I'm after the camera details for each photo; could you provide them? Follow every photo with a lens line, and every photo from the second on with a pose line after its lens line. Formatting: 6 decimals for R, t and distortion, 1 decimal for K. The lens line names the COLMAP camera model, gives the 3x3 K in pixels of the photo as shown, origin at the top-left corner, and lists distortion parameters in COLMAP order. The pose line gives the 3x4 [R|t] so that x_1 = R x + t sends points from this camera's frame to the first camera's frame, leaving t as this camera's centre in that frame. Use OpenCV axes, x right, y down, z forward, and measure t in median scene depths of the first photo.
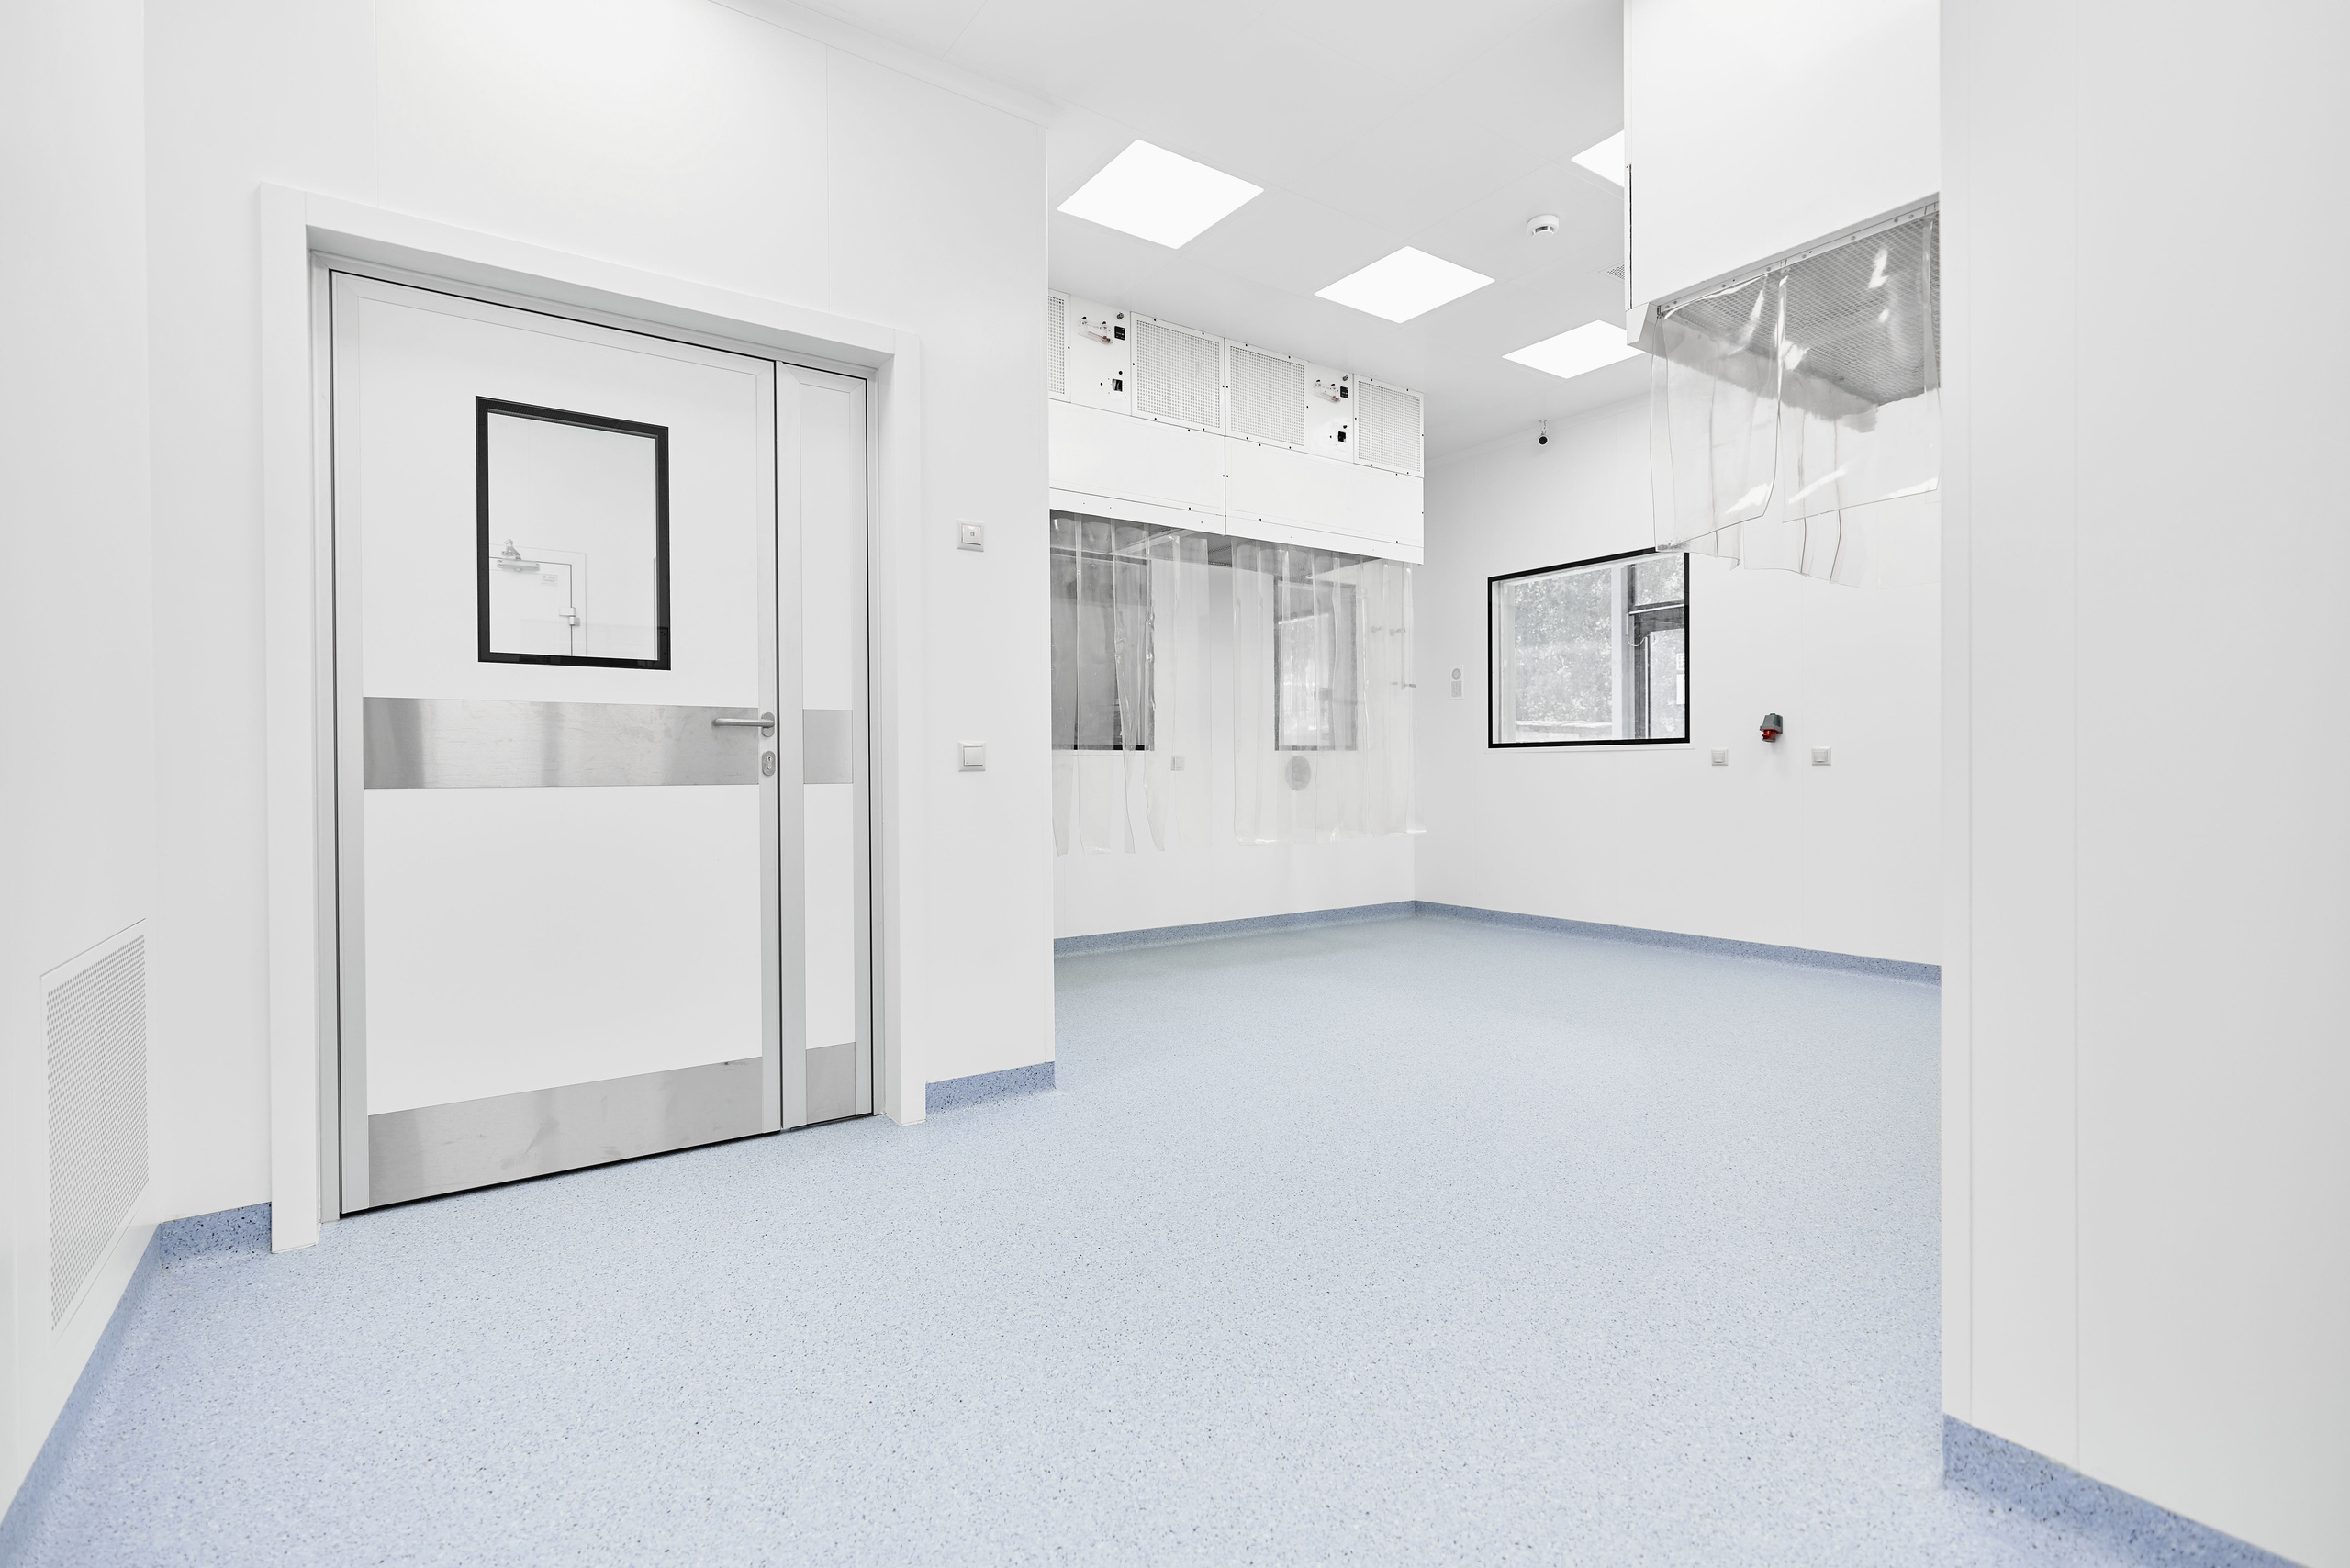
lens RADIAL K [[1093.9, 0, 1175.5], [0, 1093.9, 777.0], [0, 0, 1]] dist [0.006093, -0.001890]
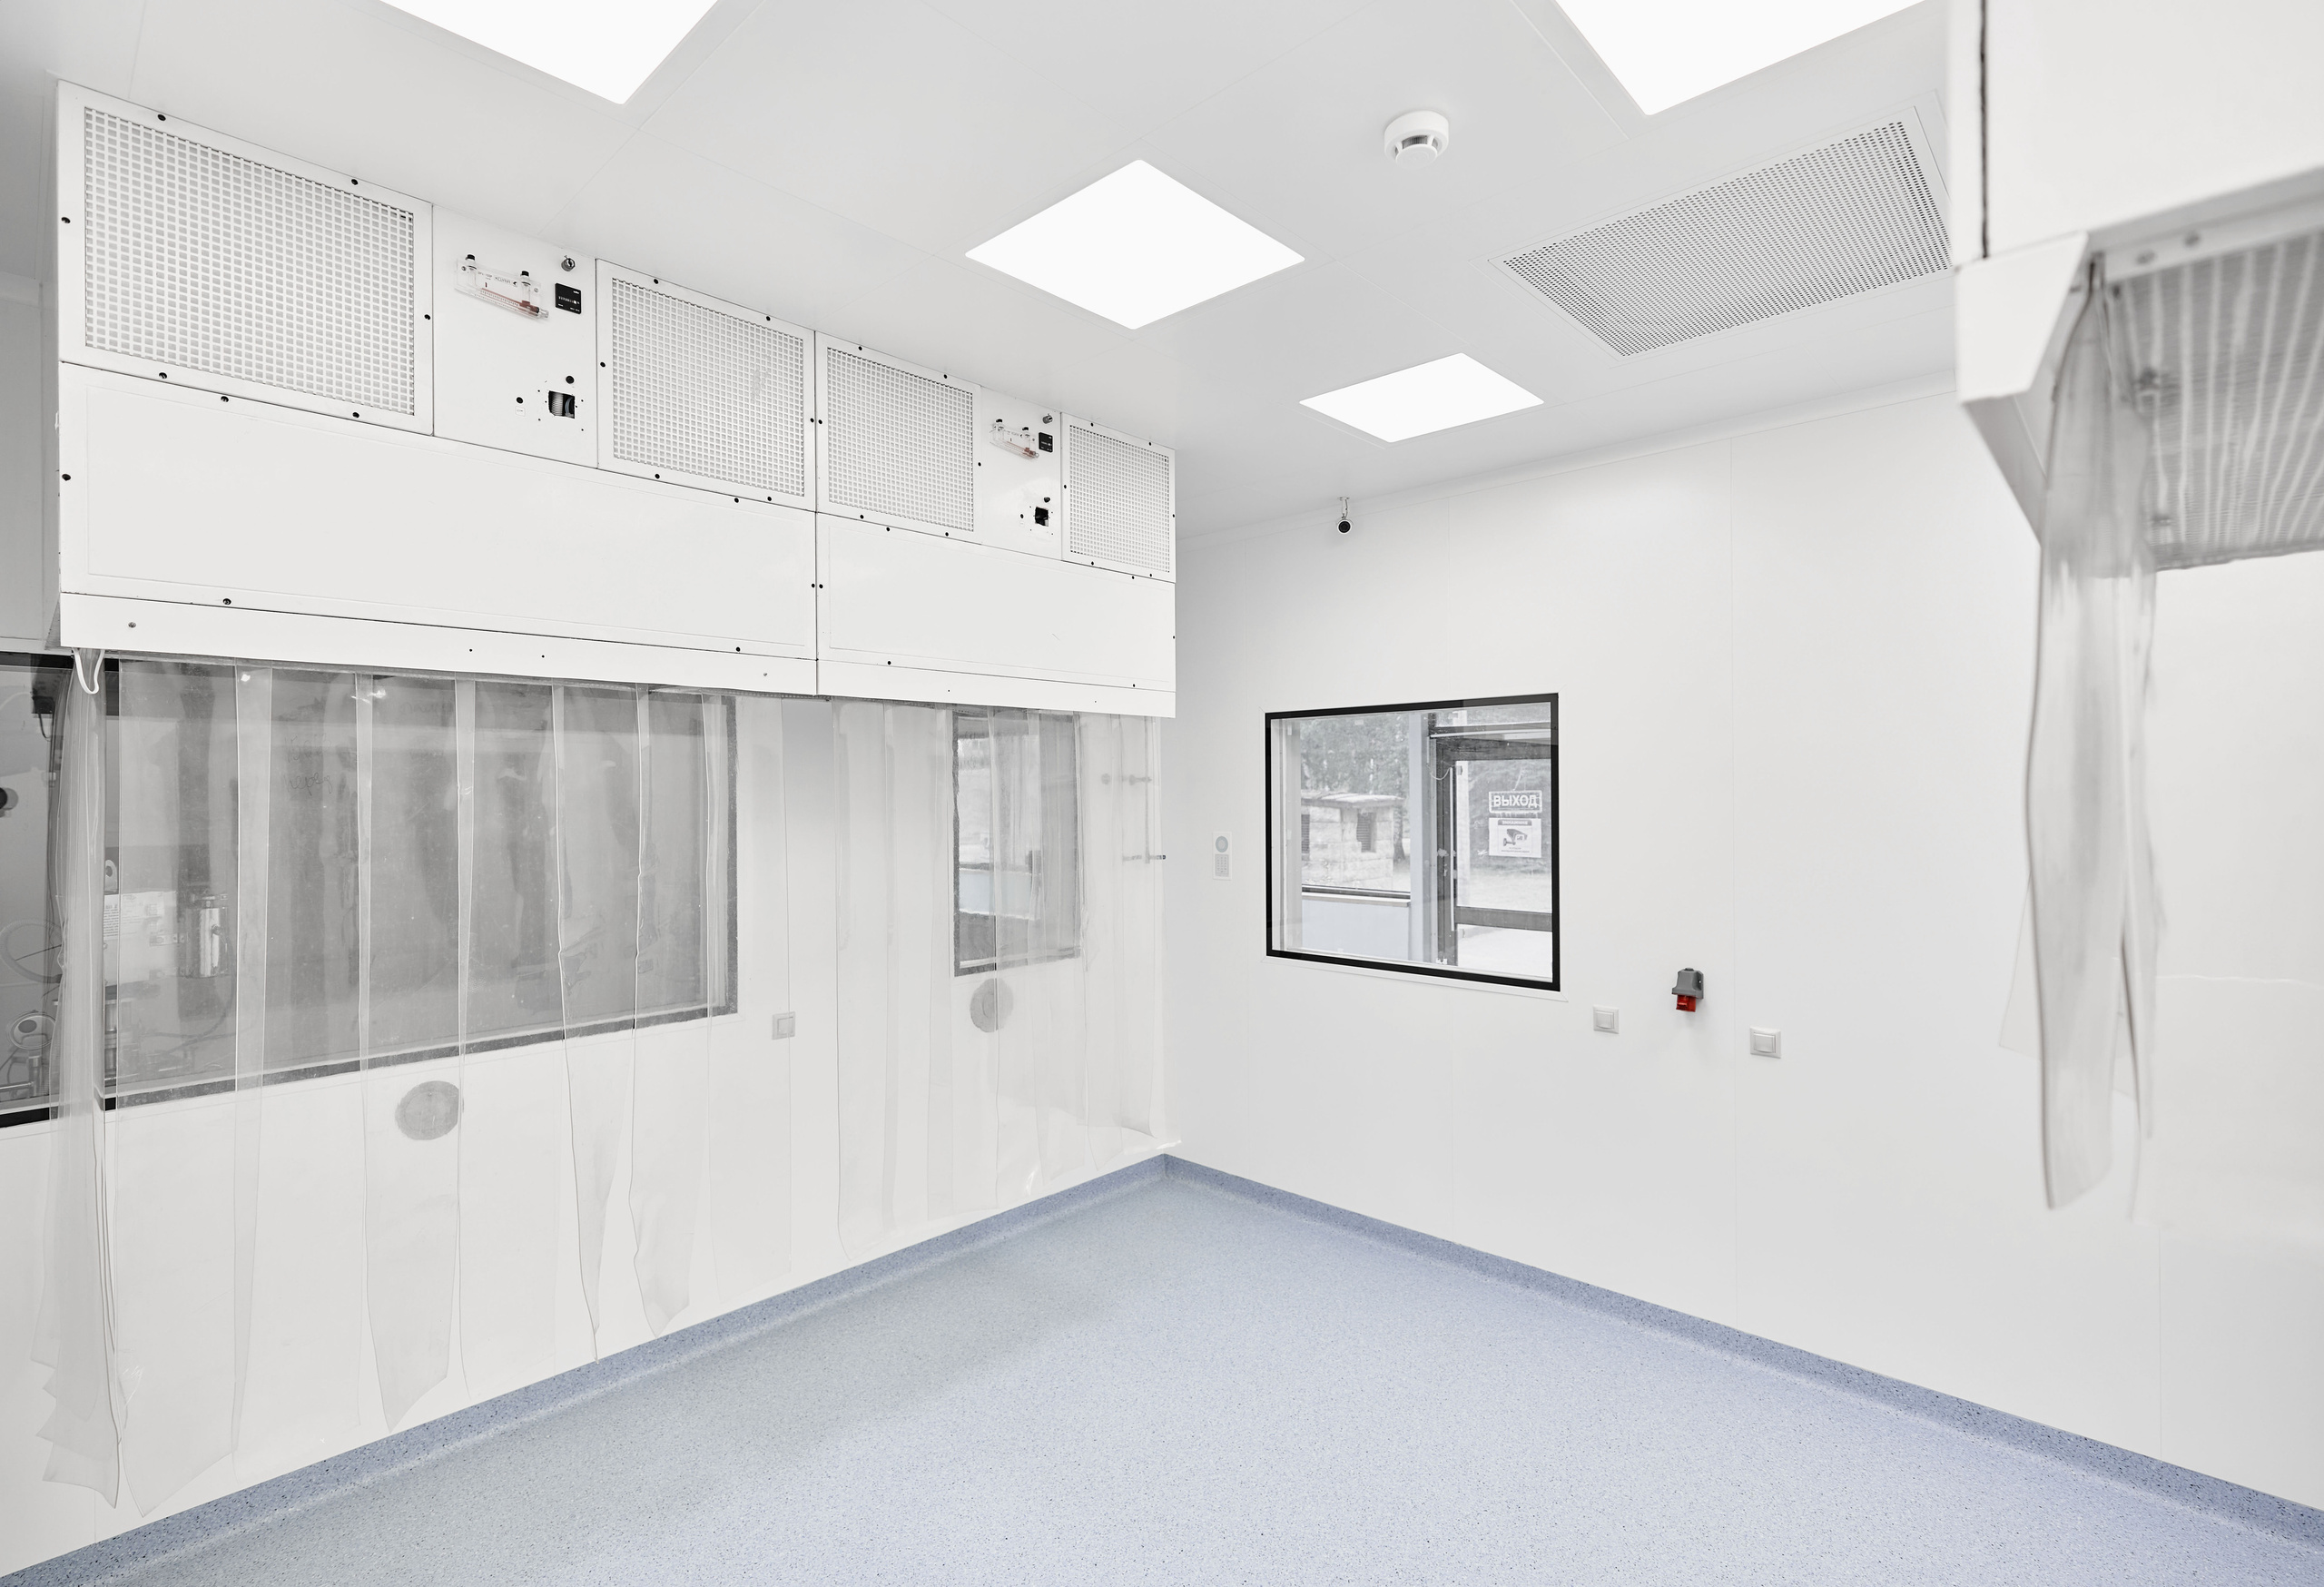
lens RADIAL K [[1082.8, 0, 1146.7], [0, 1082.8, 789.7], [0, 0, 1]] dist [0.001019, 0.000380]
pose [[0.981216, 0.001295, 0.192910, 0.094701], [0.000399, 0.999962, -0.008744, -0.156812], [-0.192914, 0.008657, 0.981177, 0.411170]]
